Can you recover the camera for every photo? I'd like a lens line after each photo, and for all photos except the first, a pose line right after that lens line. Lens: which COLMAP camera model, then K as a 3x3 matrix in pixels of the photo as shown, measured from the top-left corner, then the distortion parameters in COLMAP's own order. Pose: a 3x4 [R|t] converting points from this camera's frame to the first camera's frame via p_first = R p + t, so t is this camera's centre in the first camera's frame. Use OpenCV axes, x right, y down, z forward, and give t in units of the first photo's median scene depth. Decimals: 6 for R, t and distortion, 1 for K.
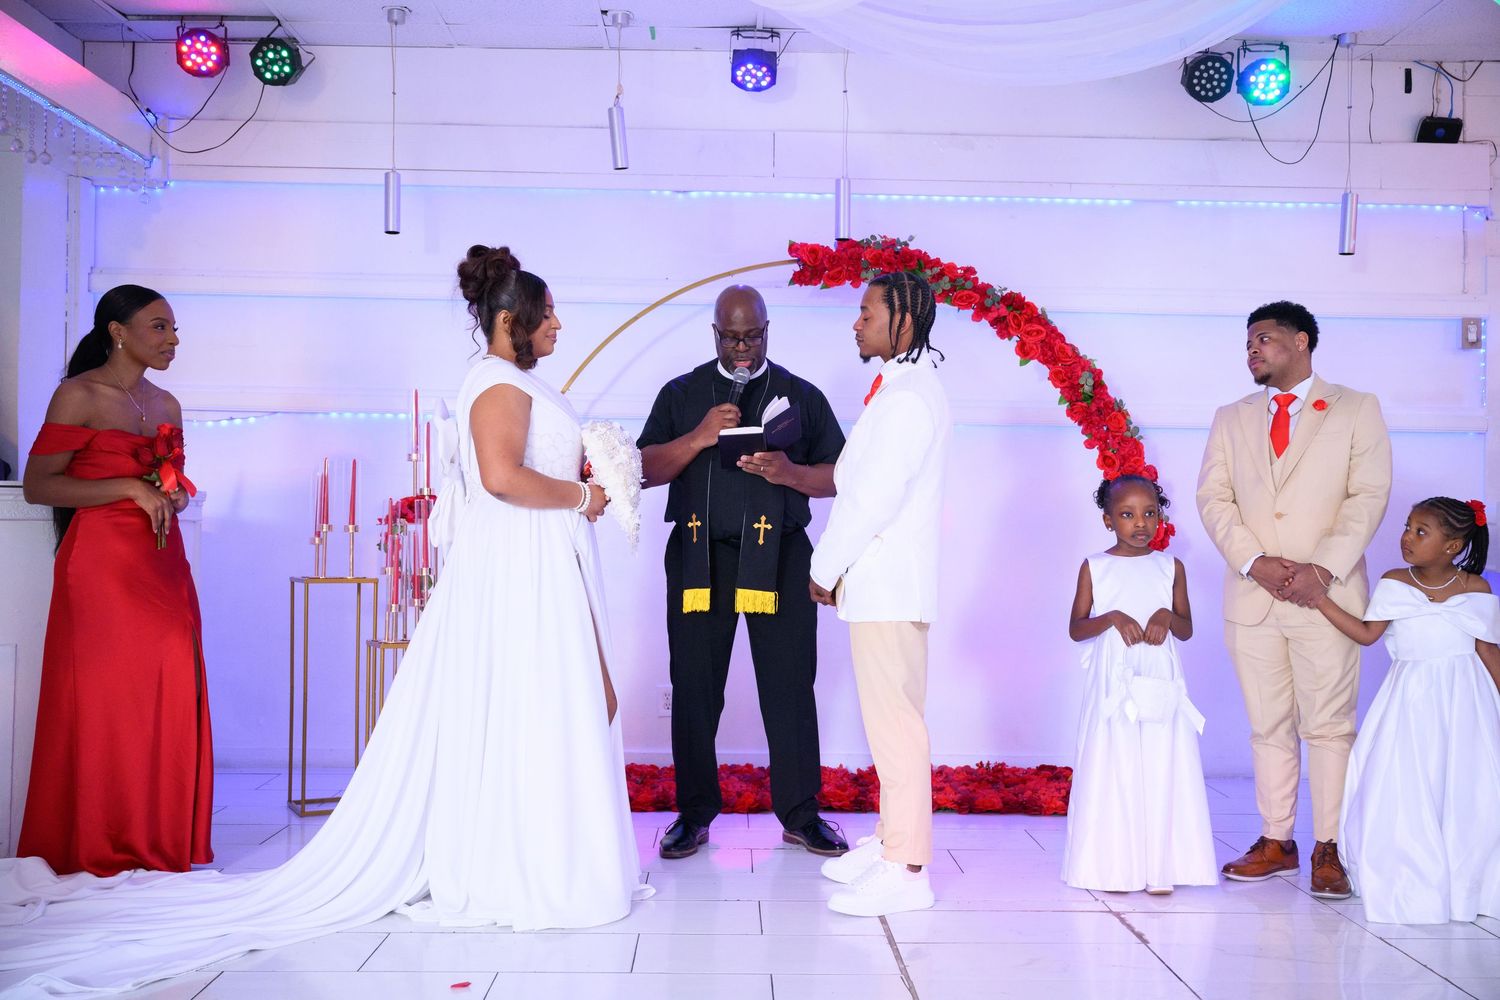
lens RADIAL K [[1507.5, 0, 750.6], [0, 1507.5, 503.0], [0, 0, 1]] dist [-0.004168, 0.000000]
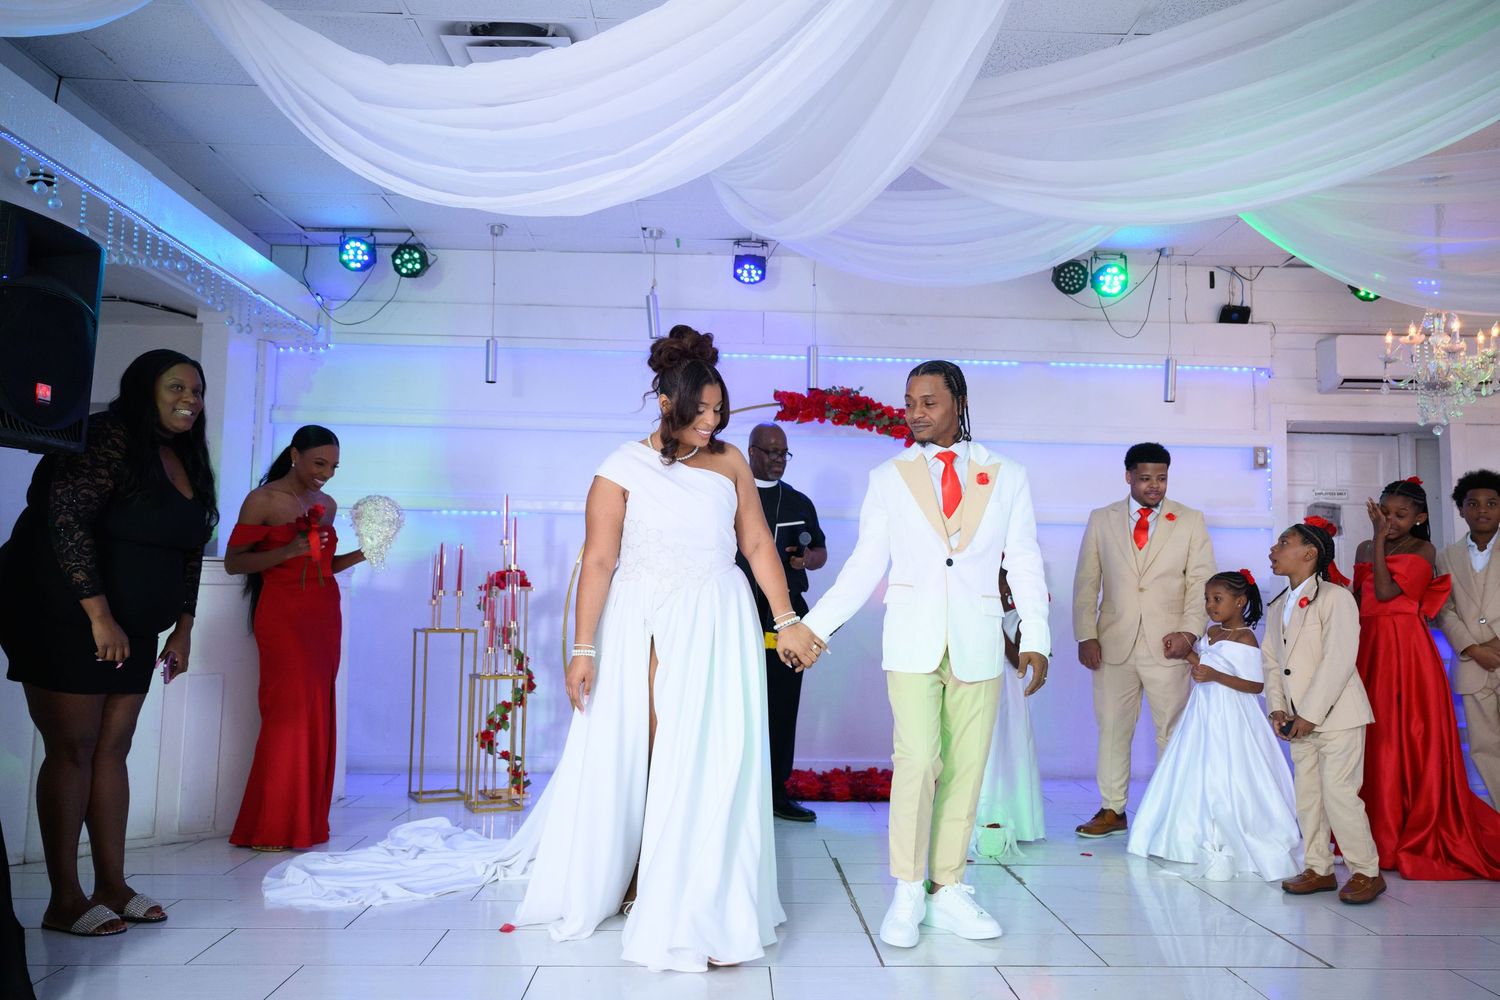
lens RADIAL K [[1200.8, 0, 749.6], [0, 1200.8, 496.8], [0, 0, 1]] dist [-0.012215, -0.001148]
pose [[0.999958, 0.005188, 0.007544, -0.005271], [-0.004634, 0.997412, -0.071747, 0.005837], [-0.007896, 0.071709, 0.997394, -0.106726]]
